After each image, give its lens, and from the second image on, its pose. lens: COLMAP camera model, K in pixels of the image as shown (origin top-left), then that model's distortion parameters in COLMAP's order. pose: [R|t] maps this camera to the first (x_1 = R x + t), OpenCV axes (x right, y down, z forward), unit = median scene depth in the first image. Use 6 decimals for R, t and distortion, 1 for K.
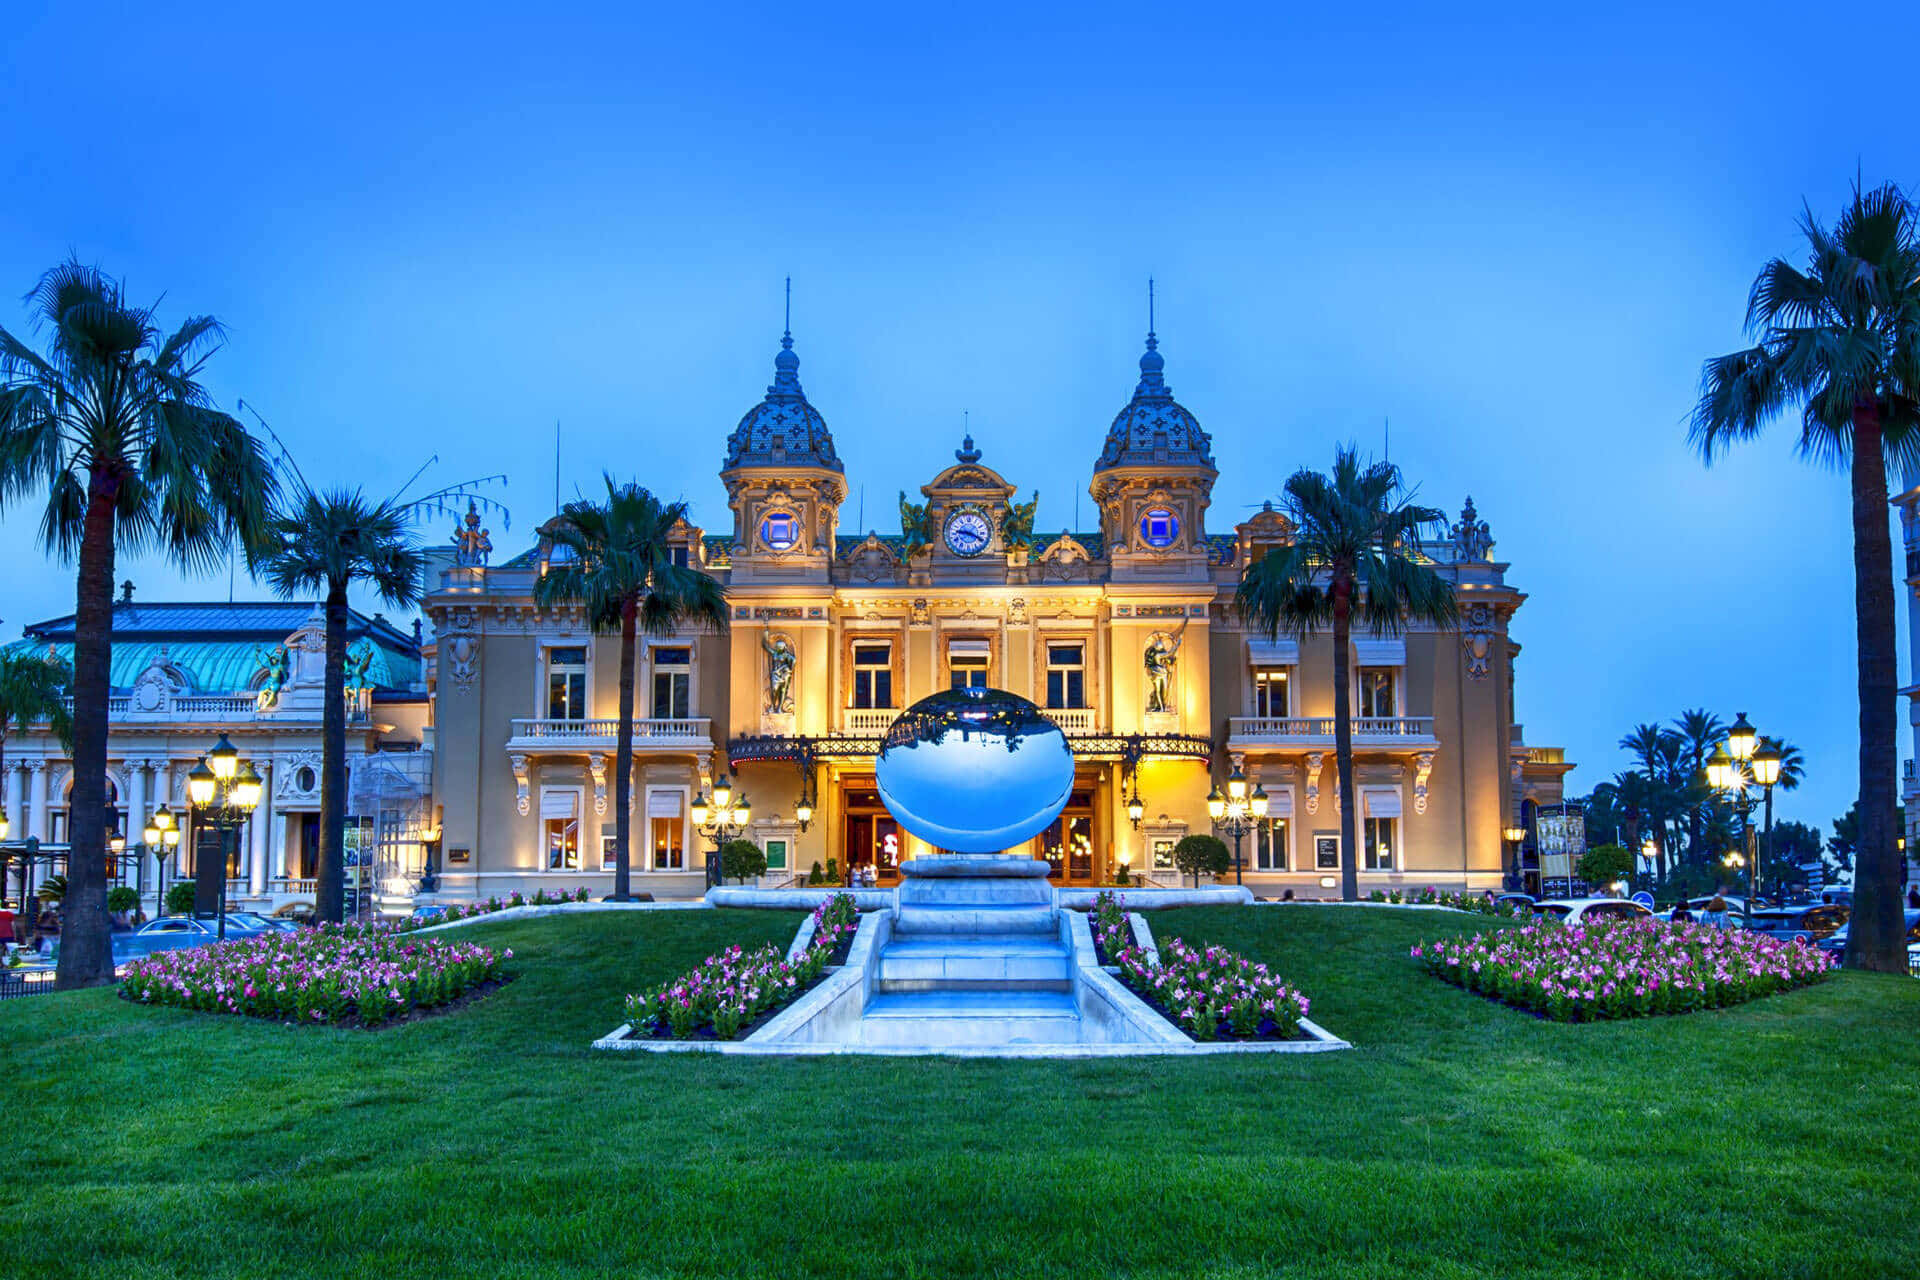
lens RADIAL K [[2413.2, 0, 913.2], [0, 2413.2, 644.4], [0, 0, 1]] dist [-0.117175, -0.015548]
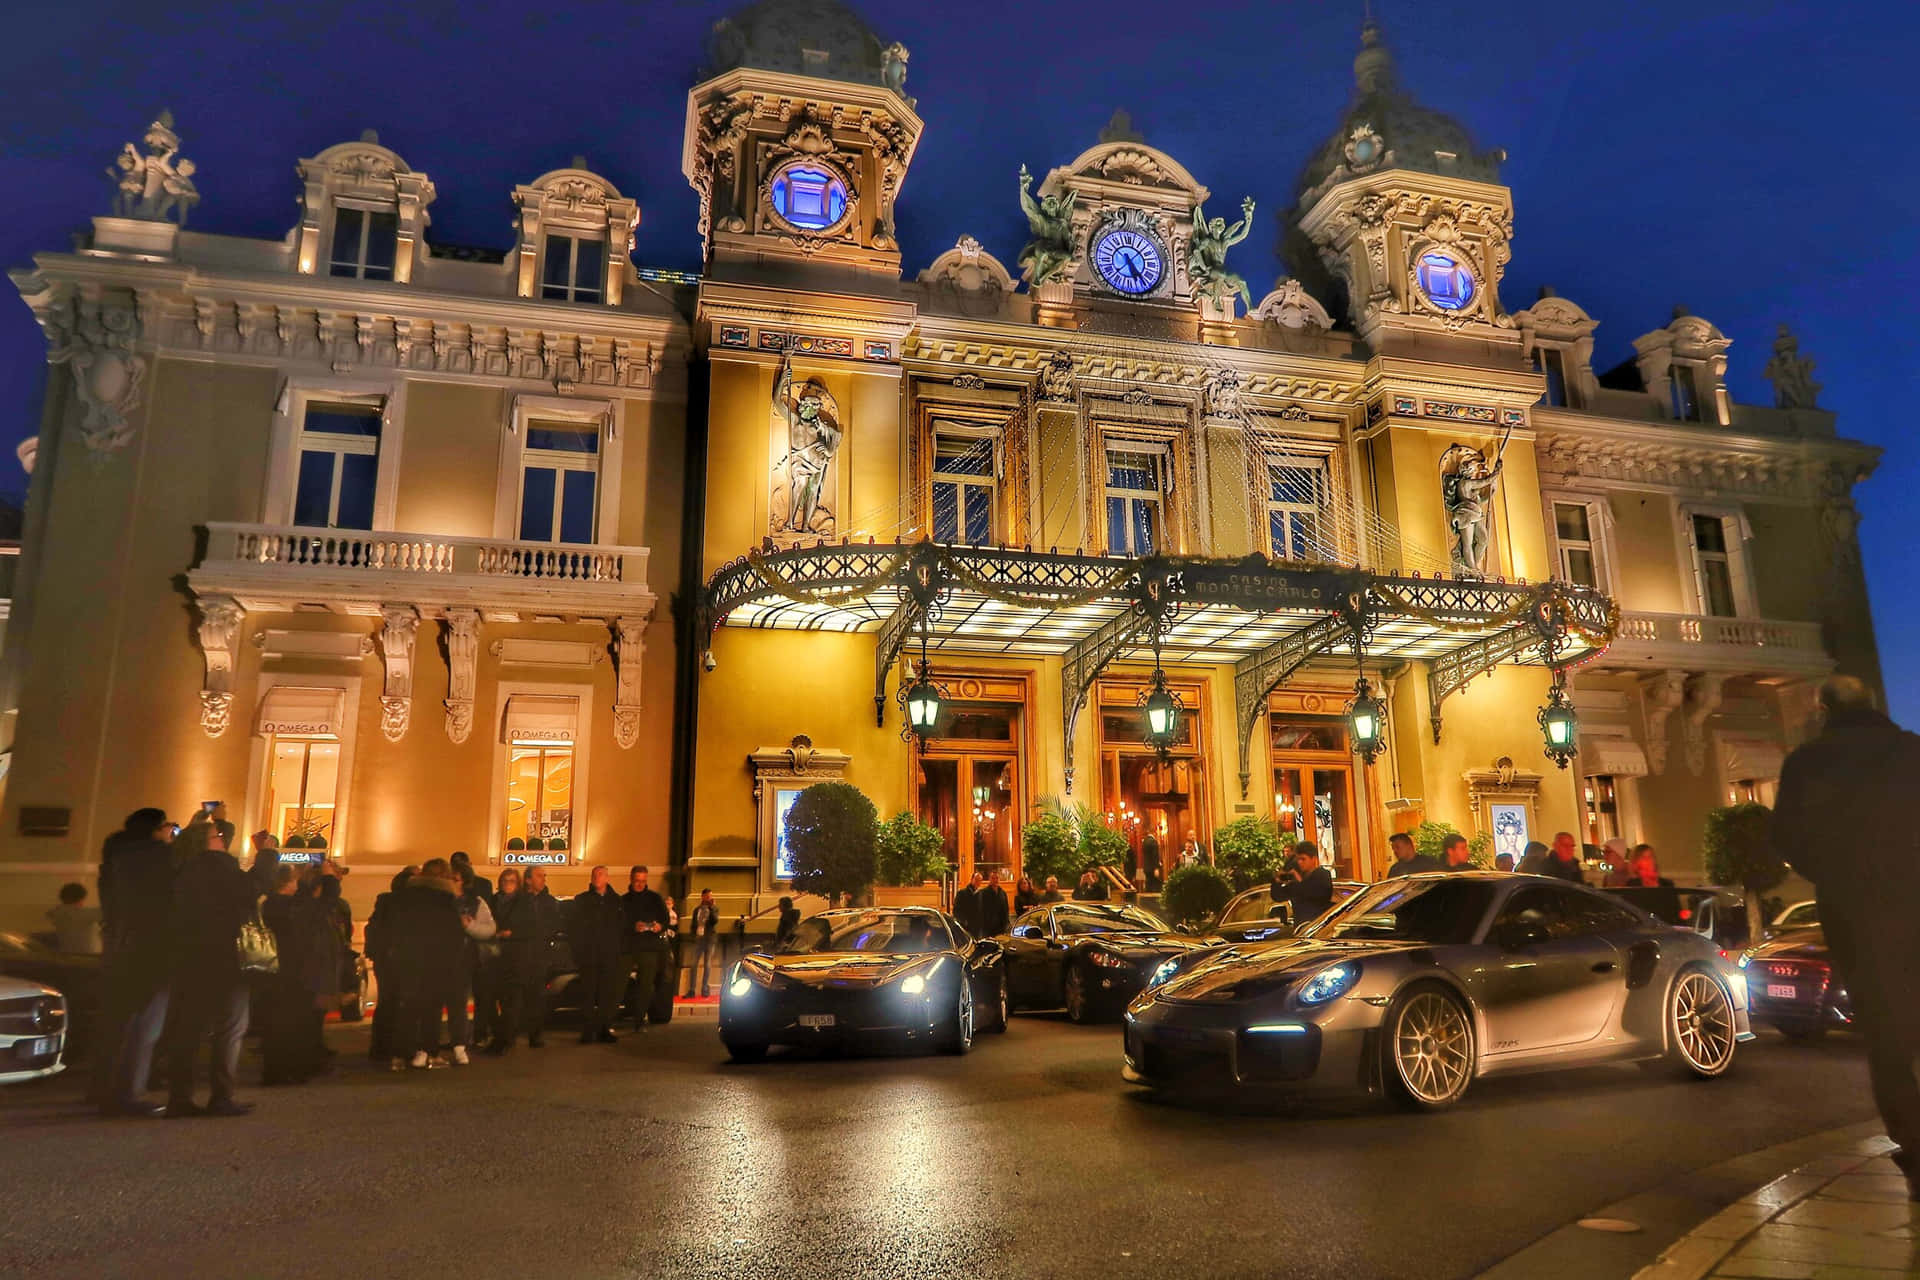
lens RADIAL K [[1317.7, 0, 960.0], [0, 1317.7, 640.0], [0, 0, 1]] dist [-0.013356, -0.000978]
pose [[0.961026, 0.052528, 0.271421, -0.096232], [-0.025732, 0.994517, -0.101360, 0.075743], [-0.275257, 0.090426, 0.957109, 0.728695]]
